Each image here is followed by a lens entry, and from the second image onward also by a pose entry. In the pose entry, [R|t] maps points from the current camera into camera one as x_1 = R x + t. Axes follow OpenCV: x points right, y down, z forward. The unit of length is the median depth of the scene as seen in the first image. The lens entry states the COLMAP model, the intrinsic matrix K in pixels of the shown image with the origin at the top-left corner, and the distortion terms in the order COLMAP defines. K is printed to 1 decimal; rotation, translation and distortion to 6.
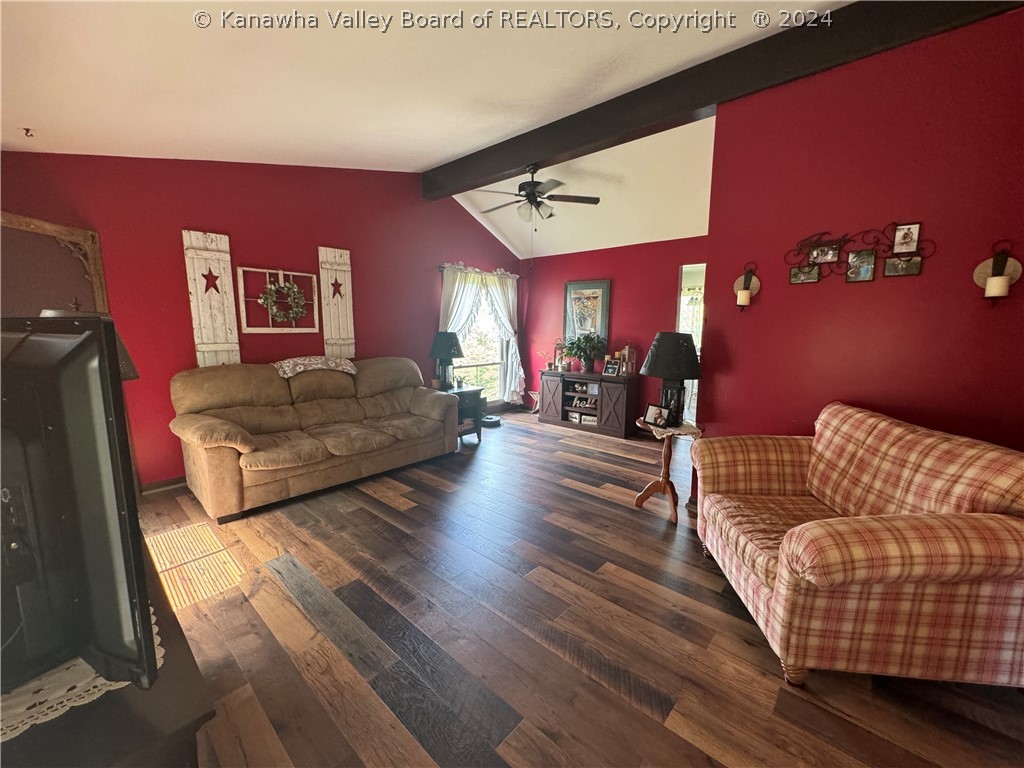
lens RADIAL K [[412.8, 0, 513.5], [0, 412.8, 383.1], [0, 0, 1]] dist [-0.004317, 0.000276]
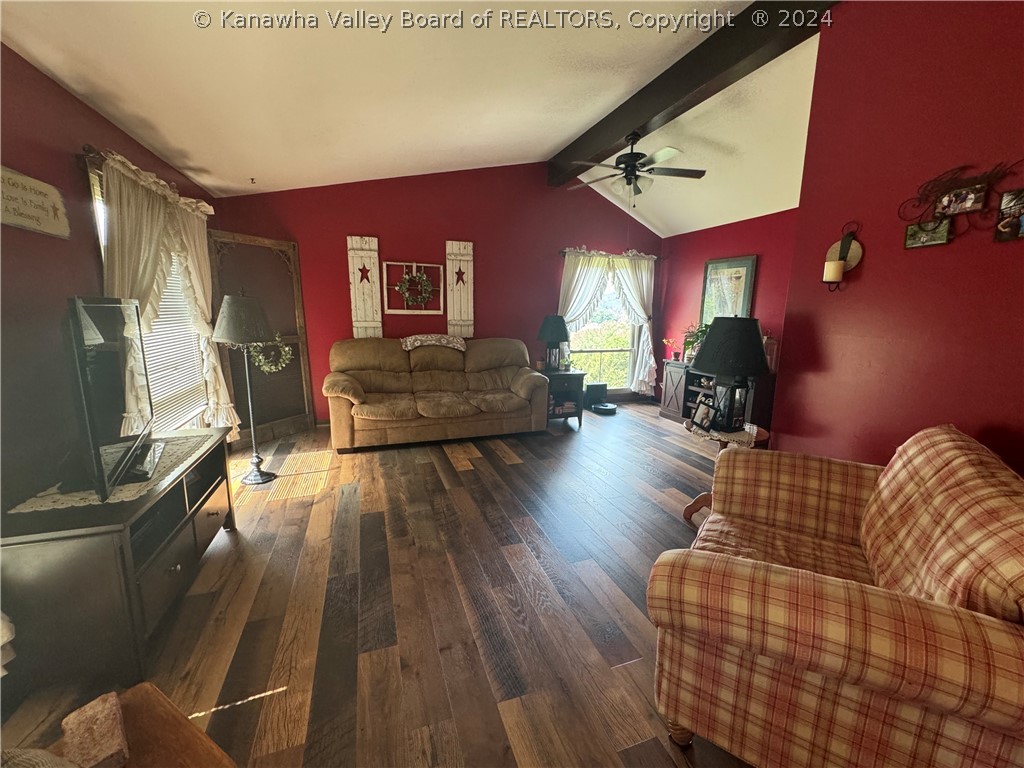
lens RADIAL K [[412.8, 0, 509.7], [0, 412.8, 382.9], [0, 0, 1]] dist [-0.004317, 0.000276]
pose [[0.878329, 0.089217, -0.469658, 0.336244], [-0.074451, 0.995972, 0.049962, -0.000700], [0.472223, -0.008917, 0.881434, 0.057234]]
